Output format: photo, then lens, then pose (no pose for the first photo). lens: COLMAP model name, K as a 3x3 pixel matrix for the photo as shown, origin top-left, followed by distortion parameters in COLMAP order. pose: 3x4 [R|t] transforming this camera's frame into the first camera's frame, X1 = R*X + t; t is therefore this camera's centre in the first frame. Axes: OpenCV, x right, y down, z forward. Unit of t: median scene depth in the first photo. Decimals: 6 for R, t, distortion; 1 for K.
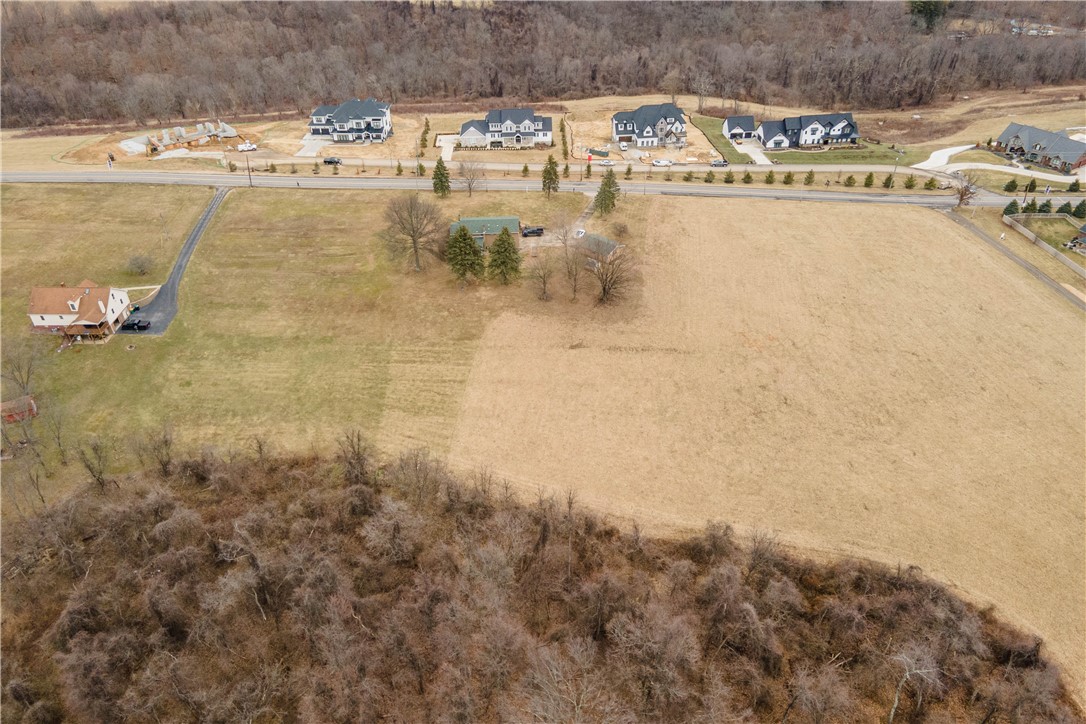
lens RADIAL K [[791.5, 0, 543.2], [0, 791.5, 354.5], [0, 0, 1]] dist [0.034899, 0.029065]
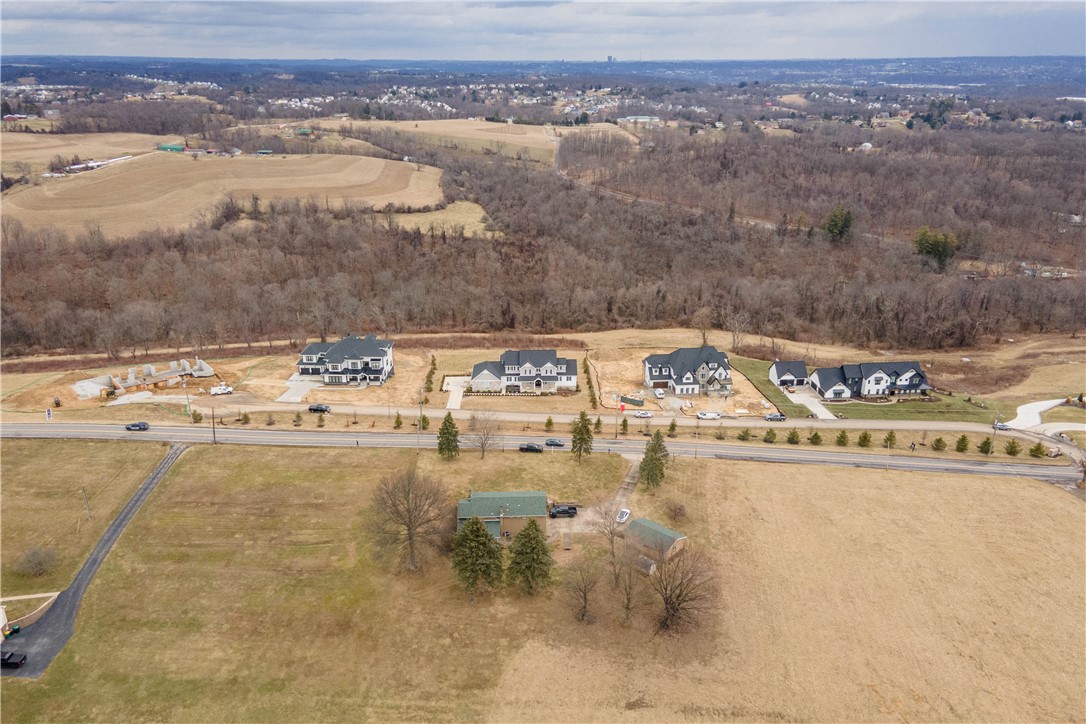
lens RADIAL K [[791.5, 0, 539.7], [0, 791.5, 364.6], [0, 0, 1]] dist [0.034899, 0.029065]
pose [[0.999854, 0.017012, -0.001382, -0.029070], [-0.016827, 0.968879, -0.246964, -0.079108], [-0.002863, 0.246951, 0.969024, 0.161279]]
